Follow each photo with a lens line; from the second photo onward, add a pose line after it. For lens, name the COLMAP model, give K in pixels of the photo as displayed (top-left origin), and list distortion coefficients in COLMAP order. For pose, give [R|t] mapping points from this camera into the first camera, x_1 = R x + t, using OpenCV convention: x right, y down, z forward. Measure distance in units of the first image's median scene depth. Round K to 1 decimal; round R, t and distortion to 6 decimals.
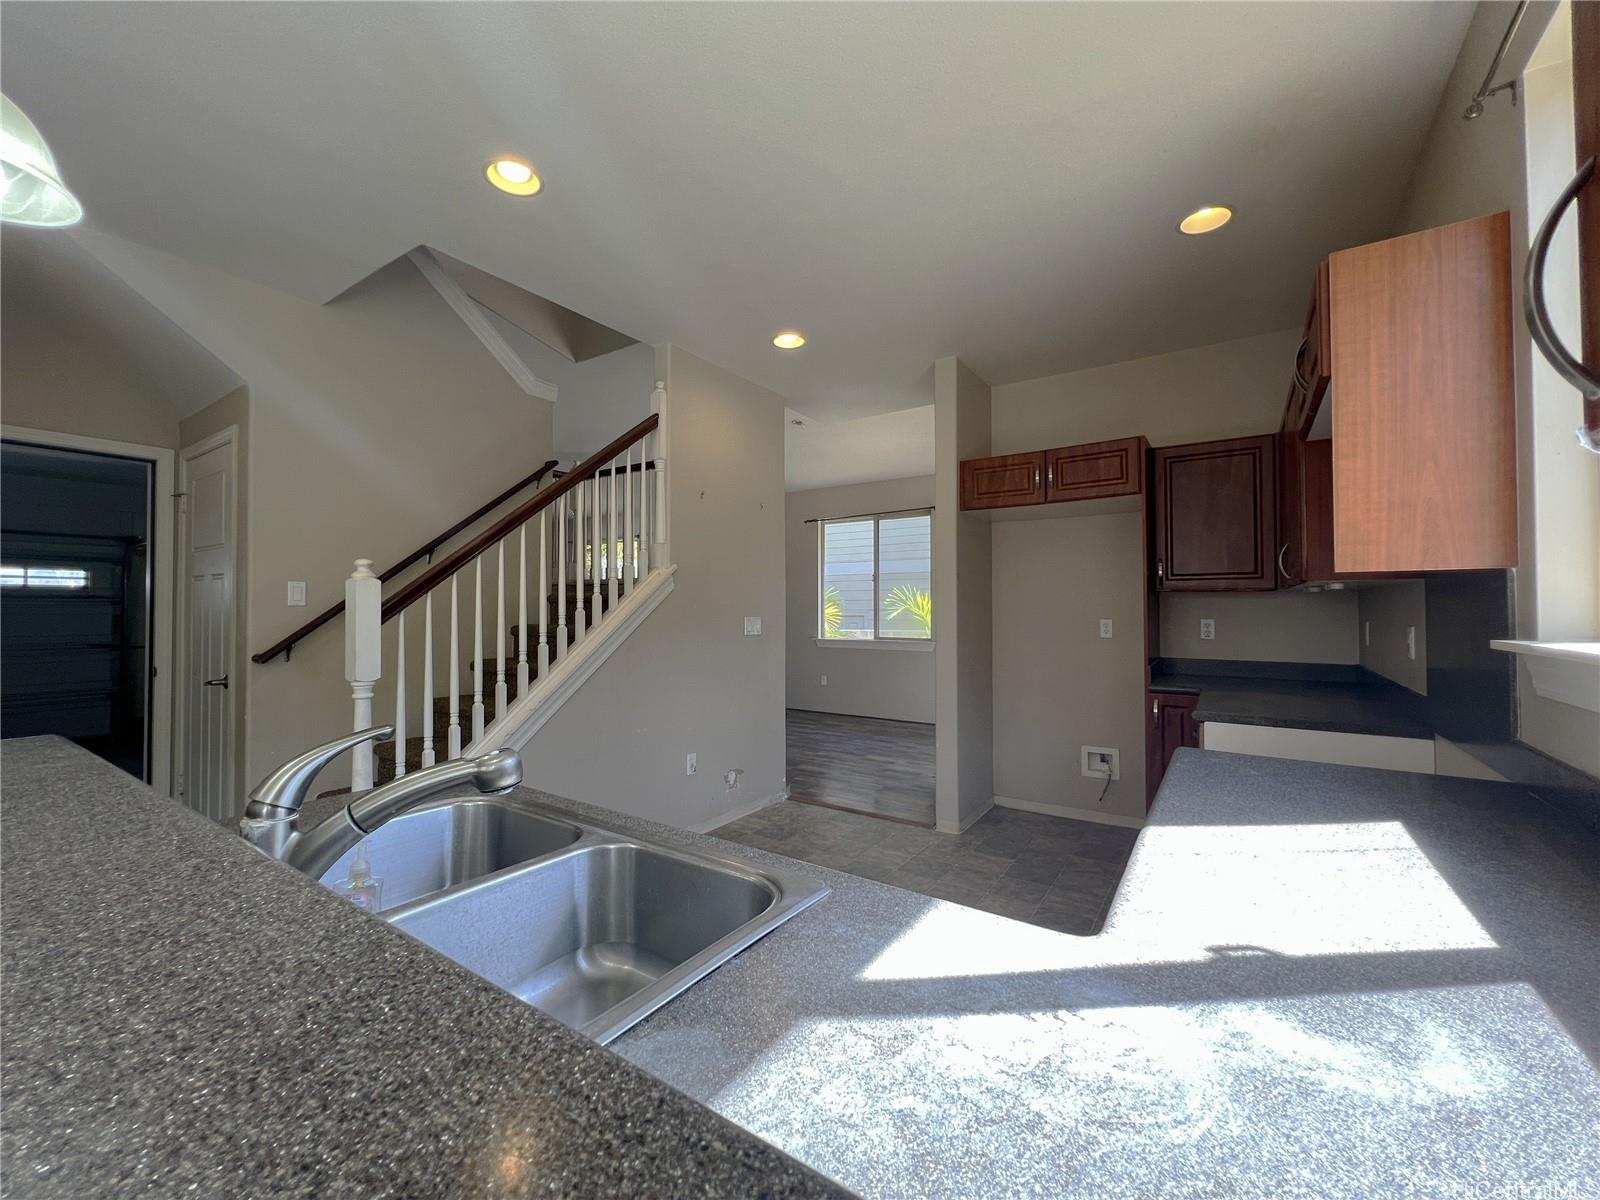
lens RADIAL K [[646.8, 0, 799.9], [0, 646.8, 598.3], [0, 0, 1]] dist [-0.002334, 0.001666]
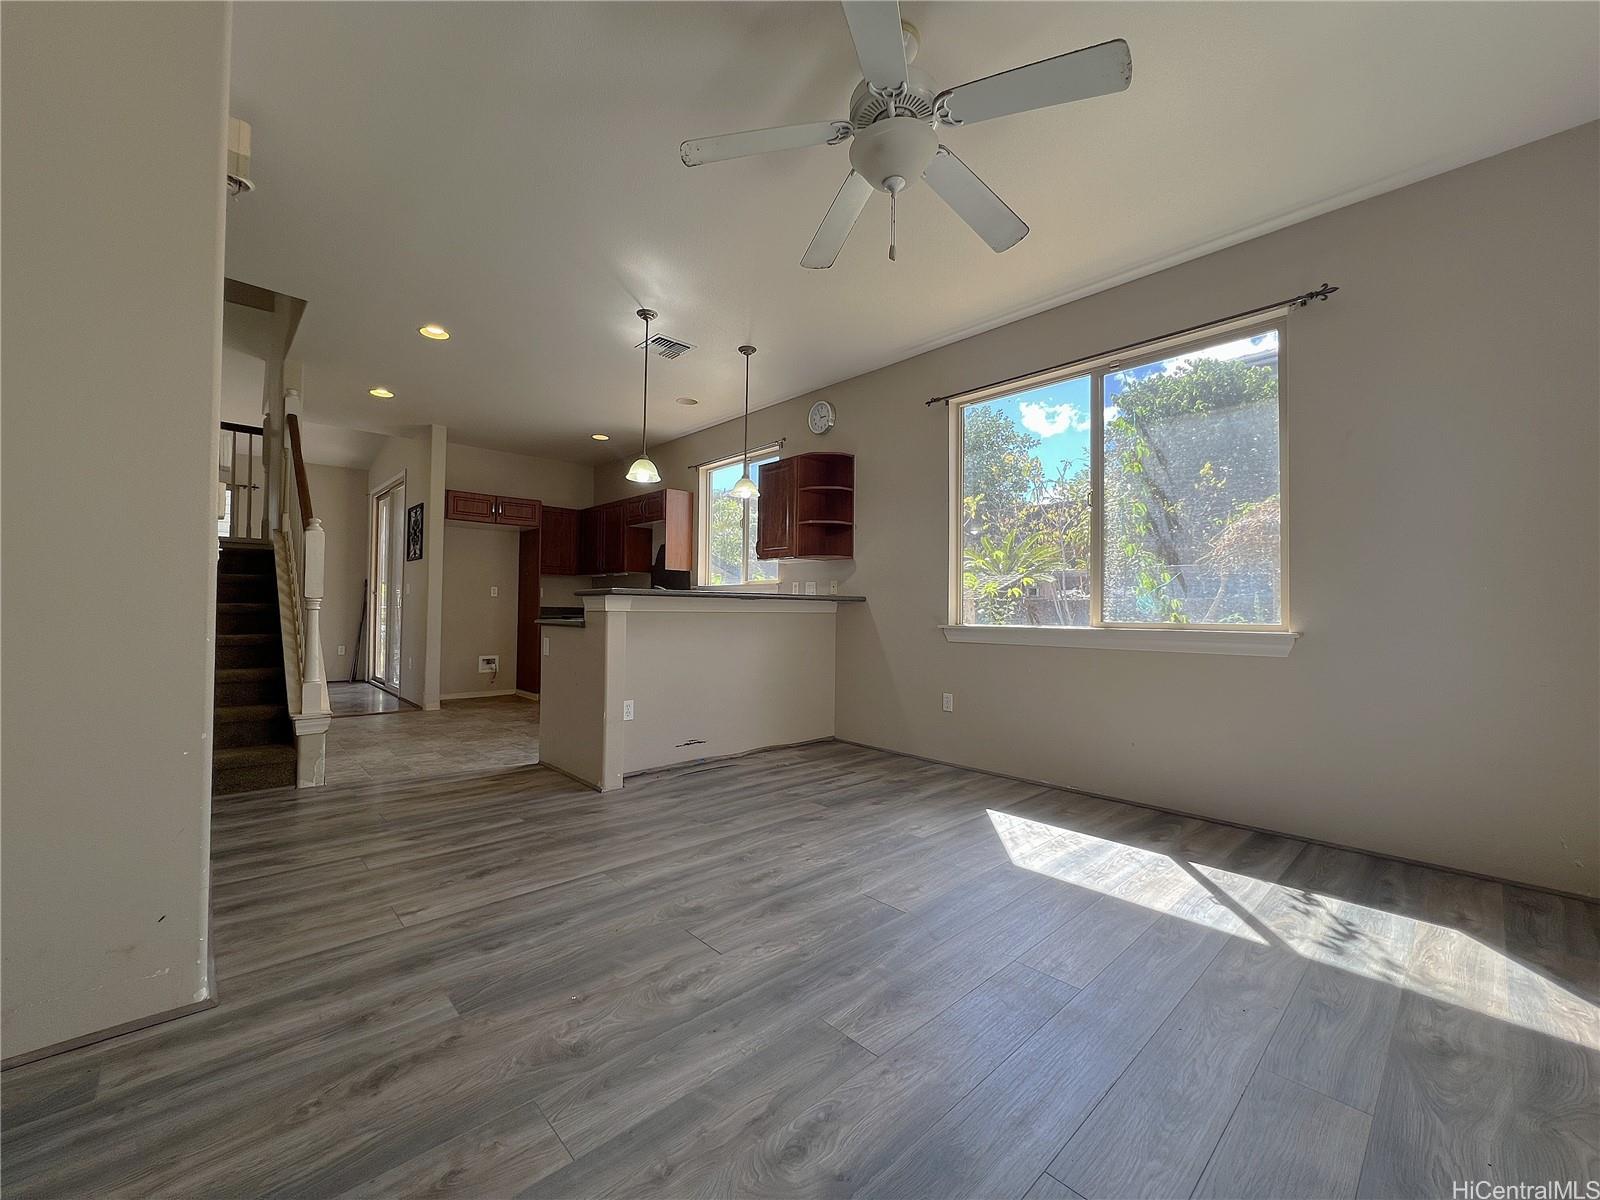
lens RADIAL K [[643.7, 0, 799.7], [0, 643.7, 606.2], [0, 0, 1]] dist [-0.013027, 0.000515]
pose [[0.217879, 0.011975, 0.975902, -1.252251], [-0.027274, 0.999609, -0.006177, 0.082668], [-0.975595, -0.025271, 0.218120, -0.294794]]
